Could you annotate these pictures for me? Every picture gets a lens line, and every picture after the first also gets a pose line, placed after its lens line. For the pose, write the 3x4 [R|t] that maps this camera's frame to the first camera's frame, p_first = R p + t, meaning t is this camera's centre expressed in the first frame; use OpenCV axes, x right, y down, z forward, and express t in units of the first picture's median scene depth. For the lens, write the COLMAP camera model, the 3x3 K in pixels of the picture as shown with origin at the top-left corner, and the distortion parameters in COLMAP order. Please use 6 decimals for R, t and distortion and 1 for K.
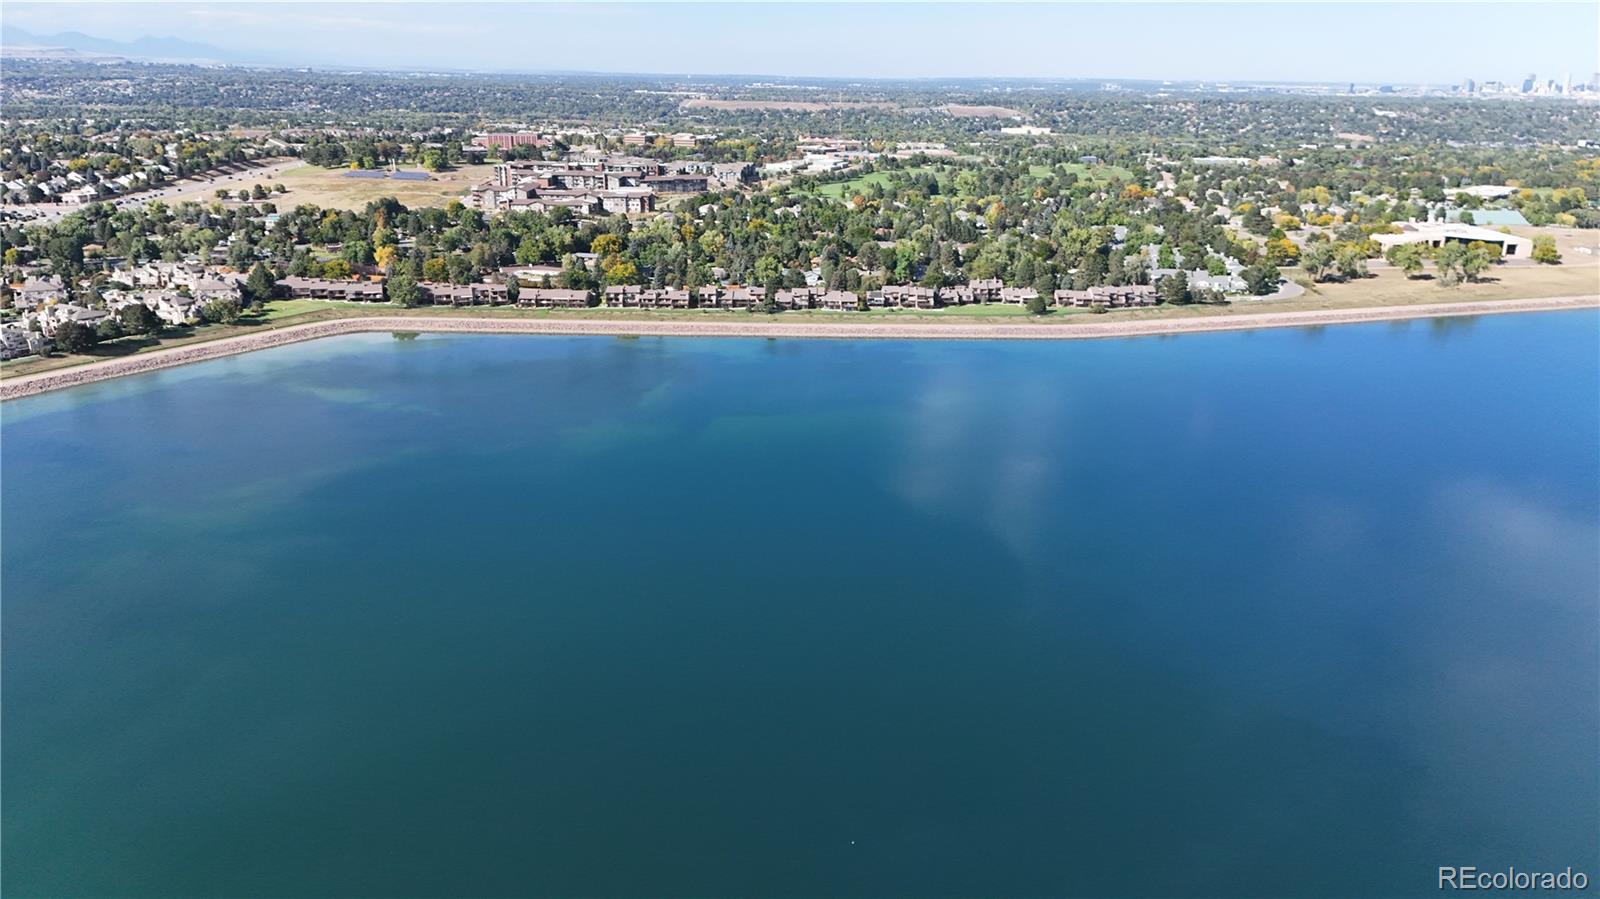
lens RADIAL K [[1118.4, 0, 800.5], [0, 1118.4, 445.3], [0, 0, 1]] dist [0.012407, 0.001255]
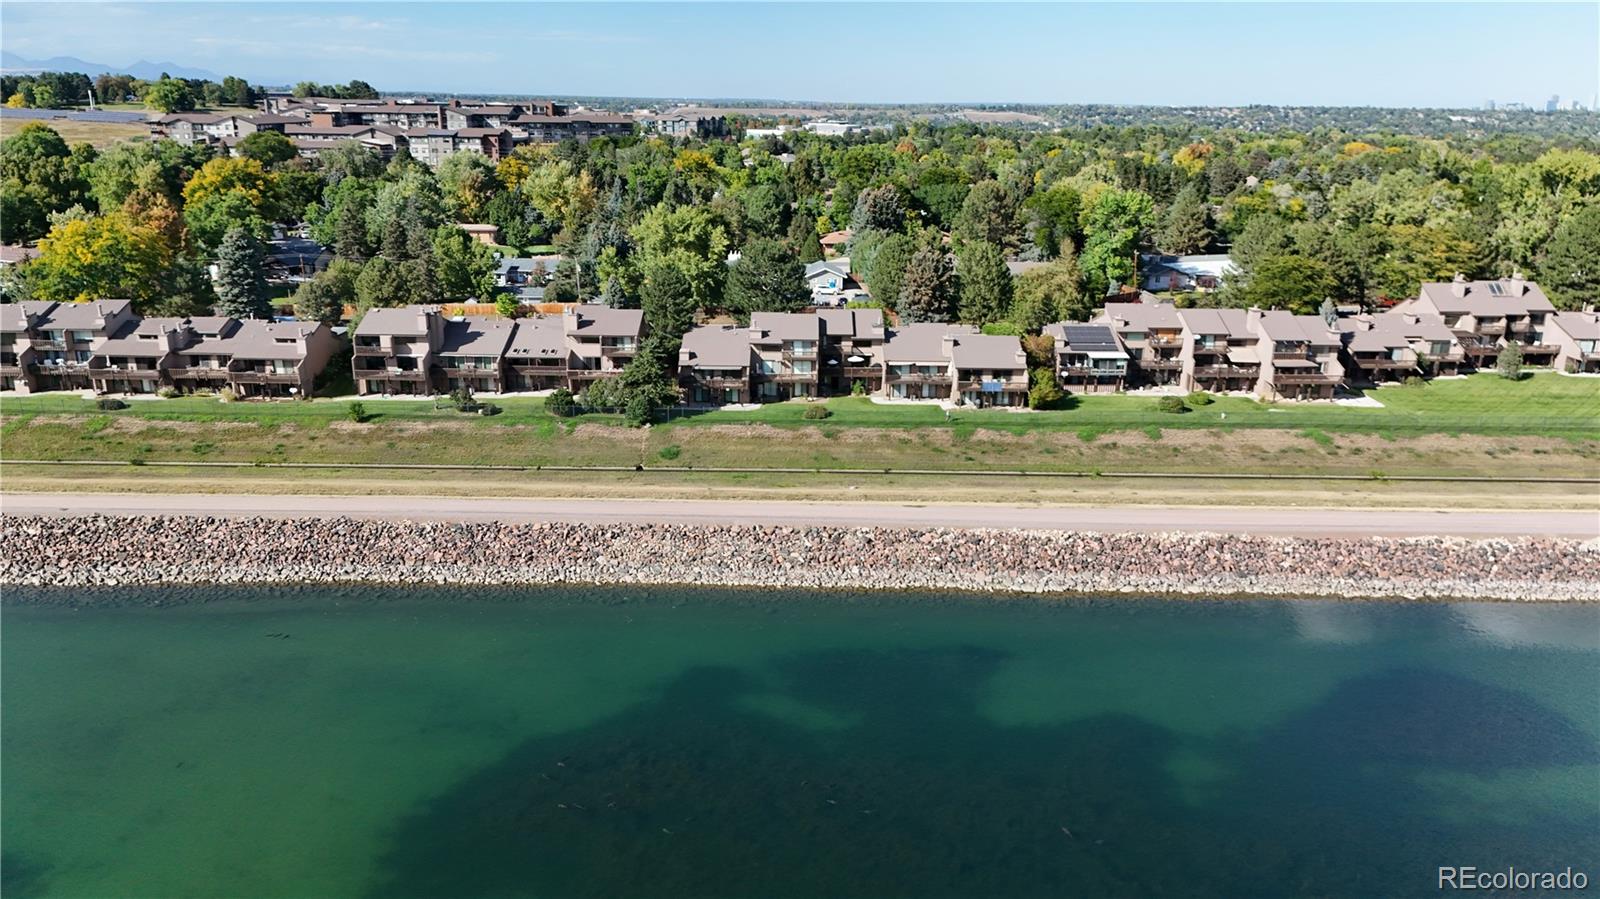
lens RADIAL K [[1118.4, 0, 799.5], [0, 1118.4, 453.3], [0, 0, 1]] dist [0.012407, 0.001255]
pose [[0.999999, 0.001245, -0.000081, 0.002937], [-0.001246, 0.999863, -0.016511, -0.105621], [0.000061, 0.016511, 0.999864, 0.756733]]
